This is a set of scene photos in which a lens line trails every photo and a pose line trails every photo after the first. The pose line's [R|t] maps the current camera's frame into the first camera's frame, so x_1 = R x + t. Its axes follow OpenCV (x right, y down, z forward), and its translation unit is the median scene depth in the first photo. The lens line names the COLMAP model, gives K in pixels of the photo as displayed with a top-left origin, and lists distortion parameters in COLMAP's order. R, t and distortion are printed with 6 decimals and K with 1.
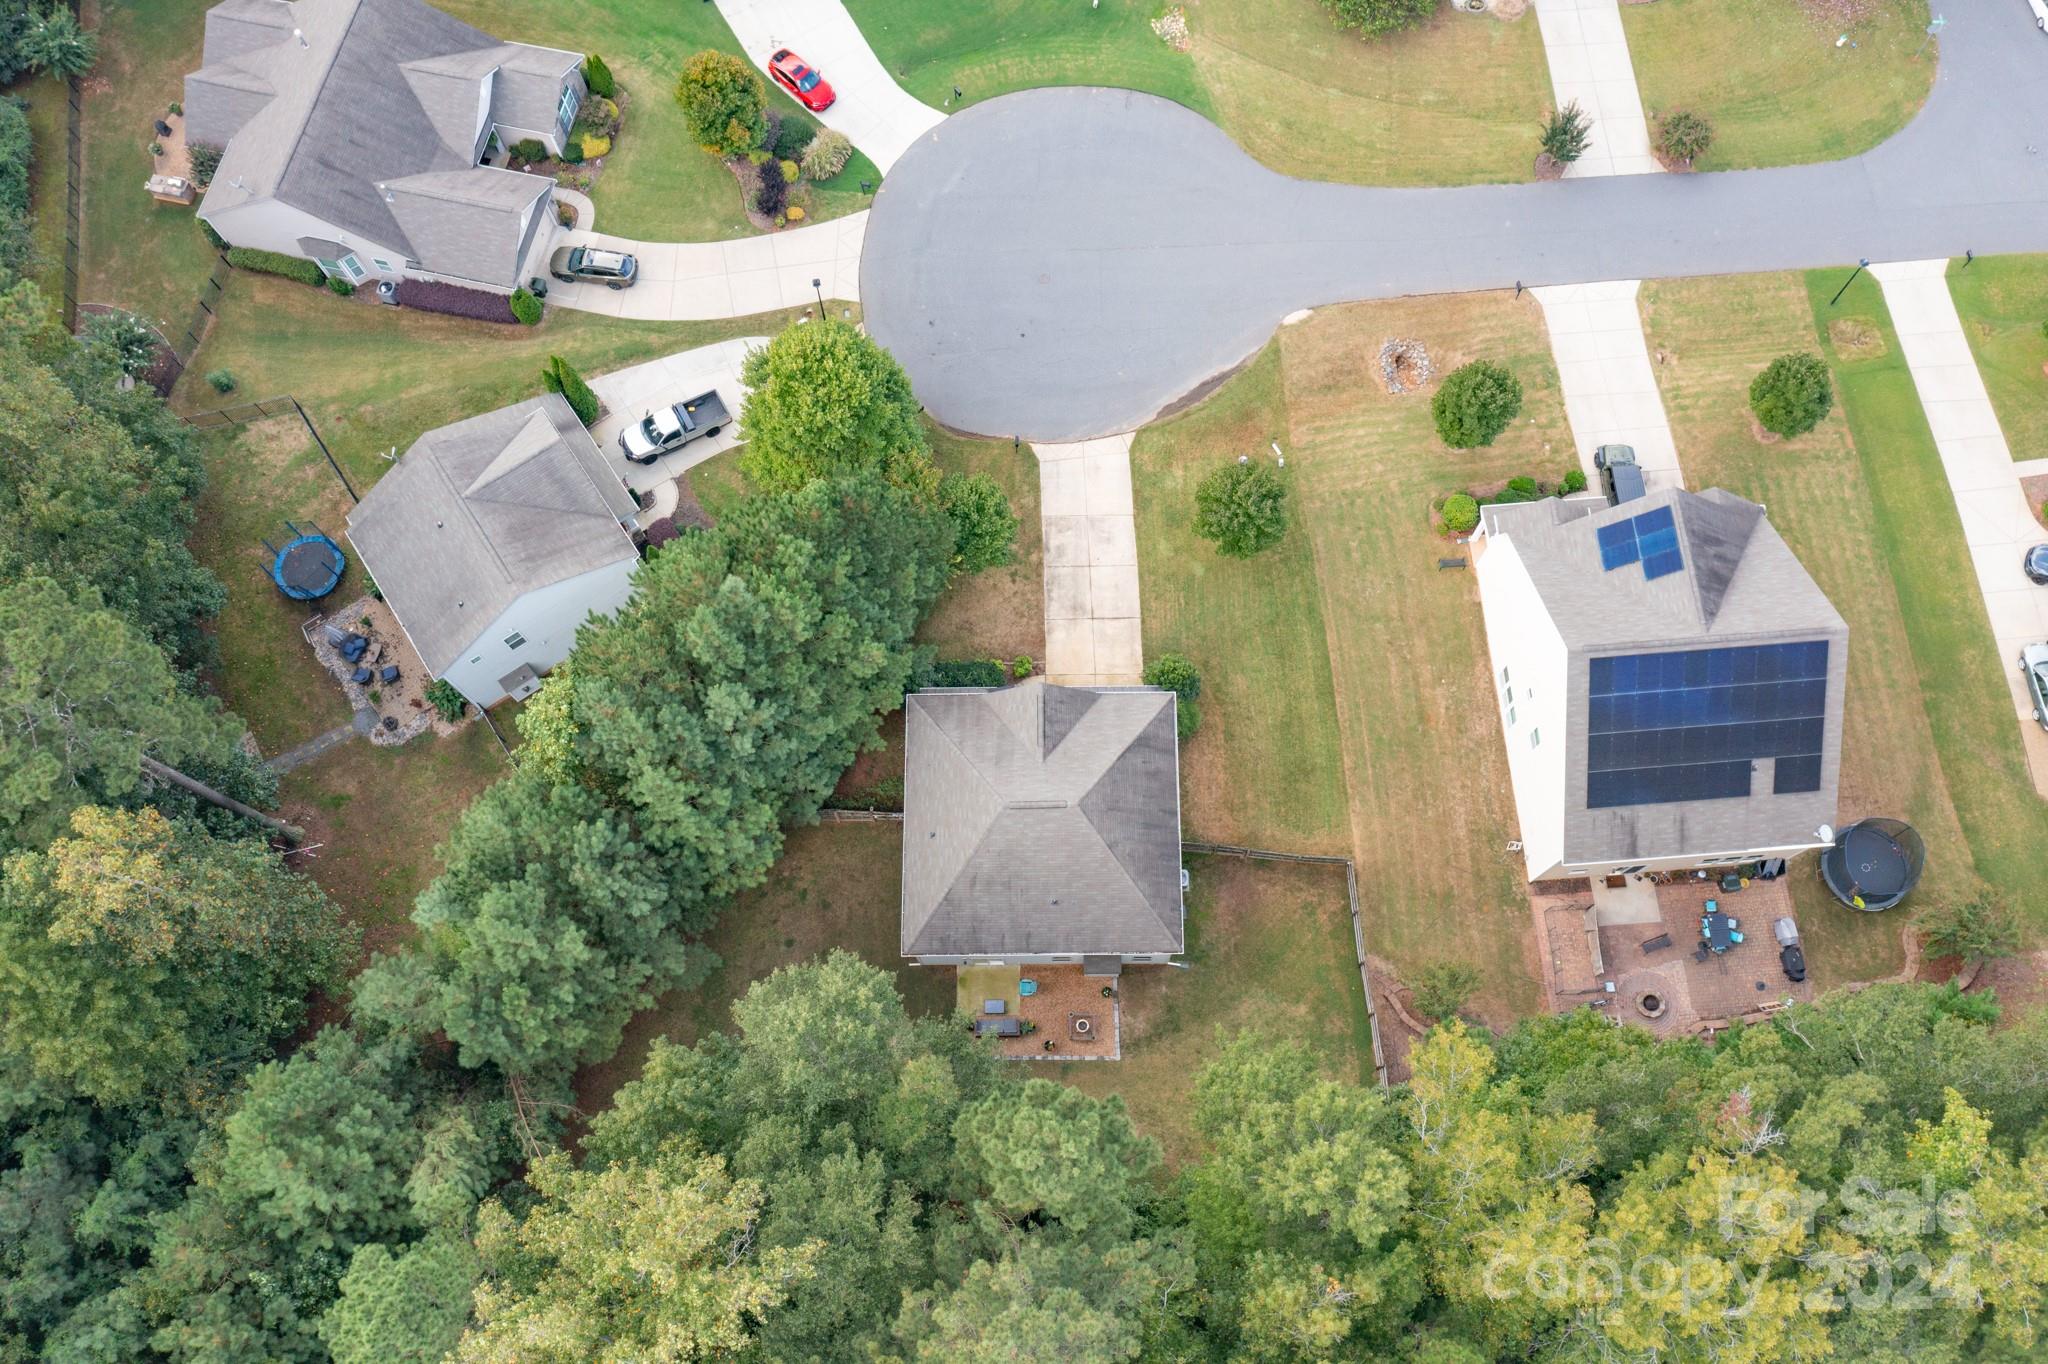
lens RADIAL K [[1573.7, 0, 1024.1], [0, 1573.7, 682.9], [0, 0, 1]] dist [-0.004810, -0.001711]
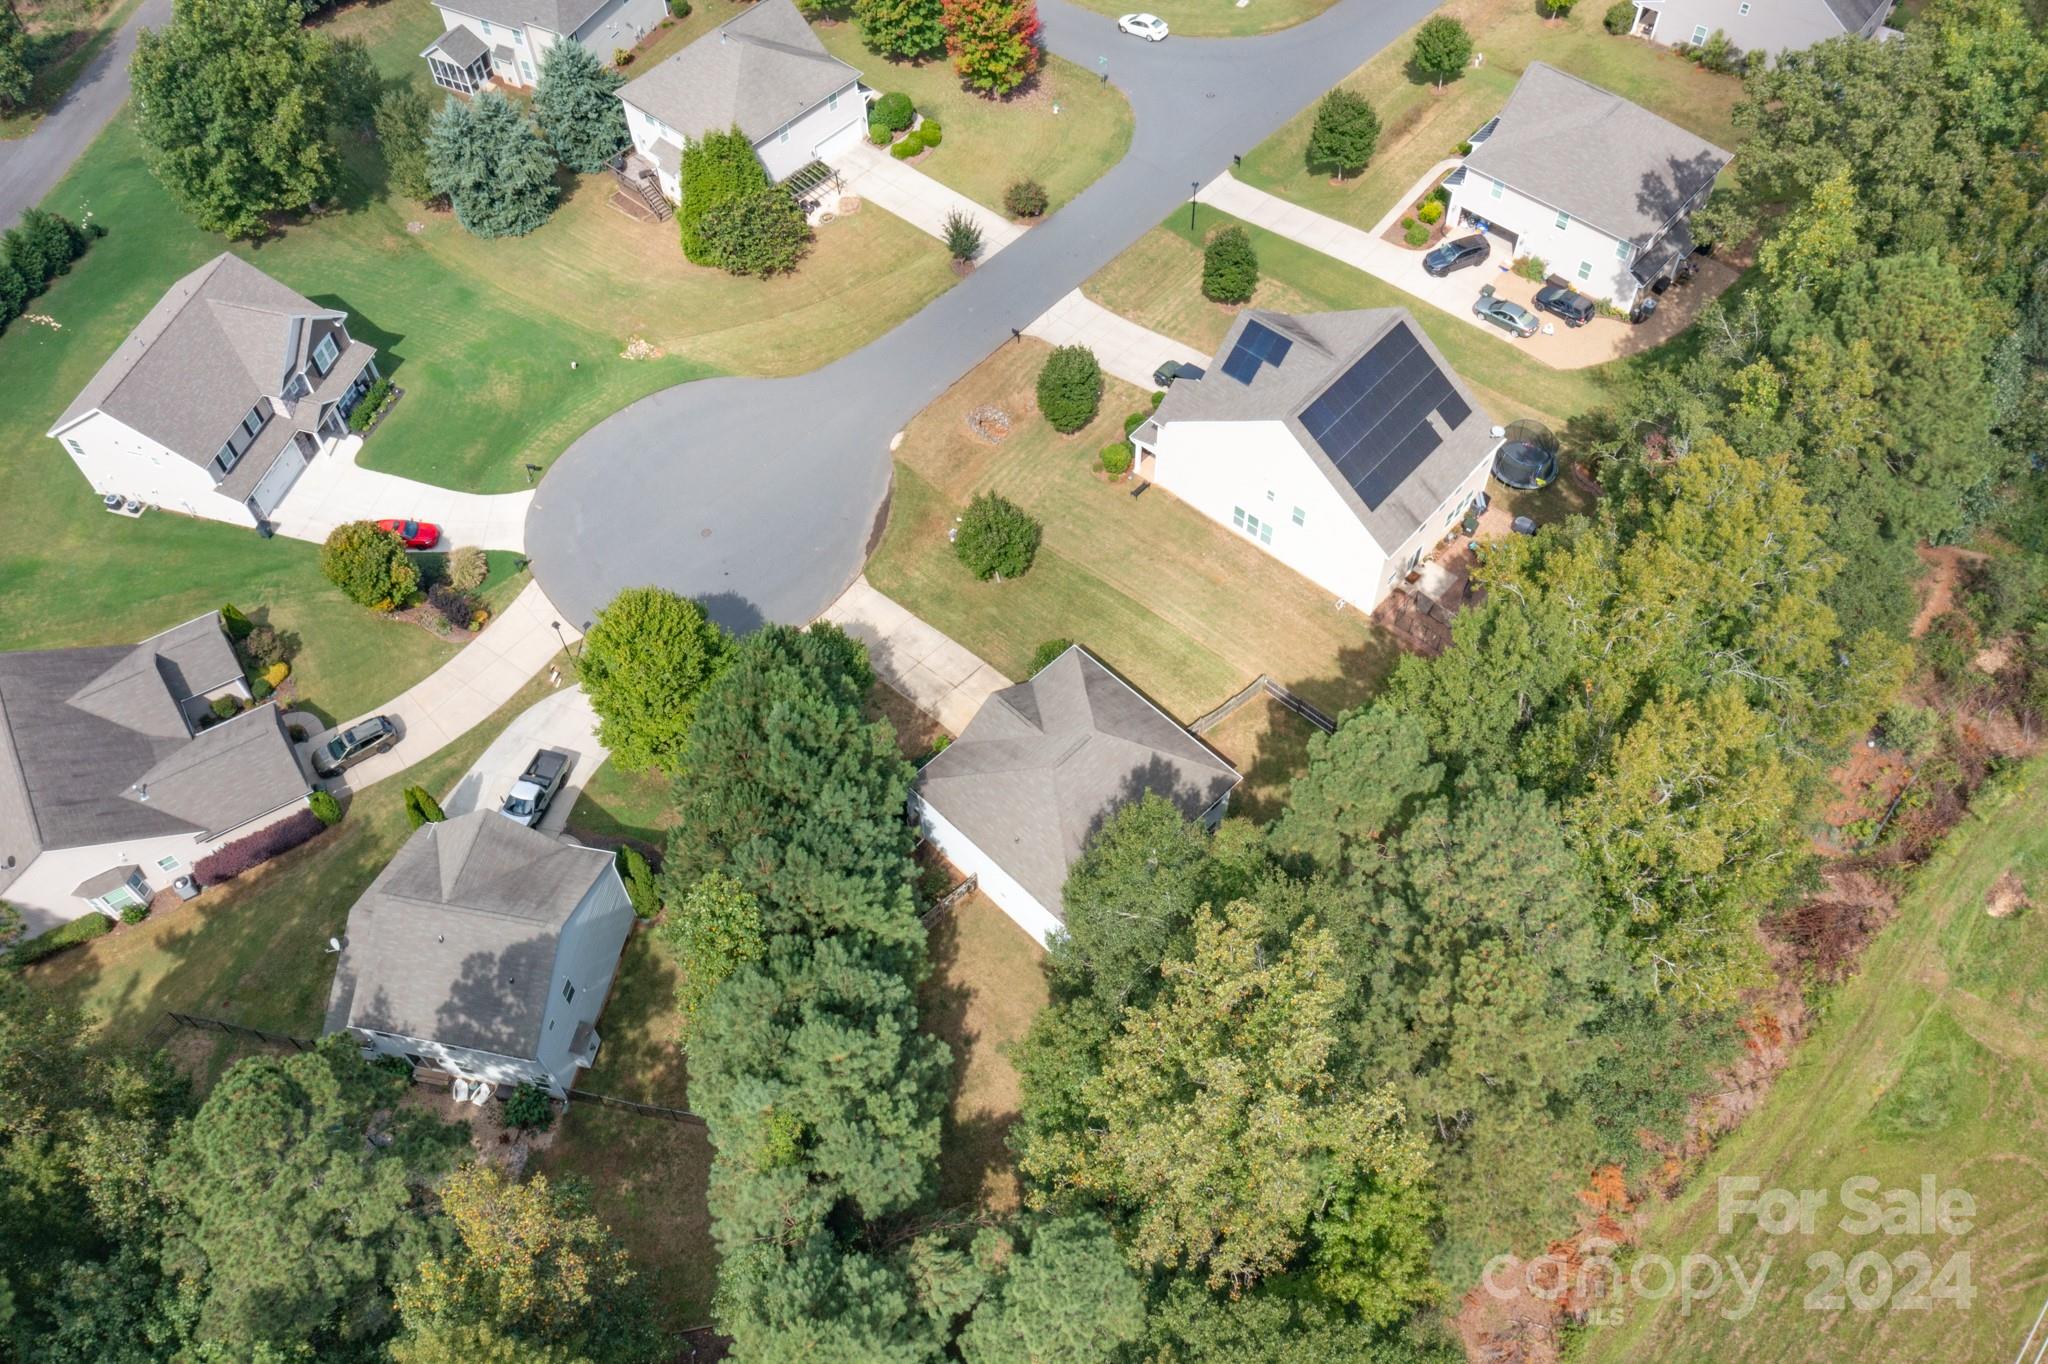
lens RADIAL K [[1573.7, 0, 1027.5], [0, 1573.7, 671.5], [0, 0, 1]] dist [-0.004810, -0.001711]
pose [[0.716829, -0.566595, 0.406357, -0.348610], [0.664569, 0.731538, -0.152319, 0.146934], [-0.210962, 0.379239, 0.900929, -0.033971]]
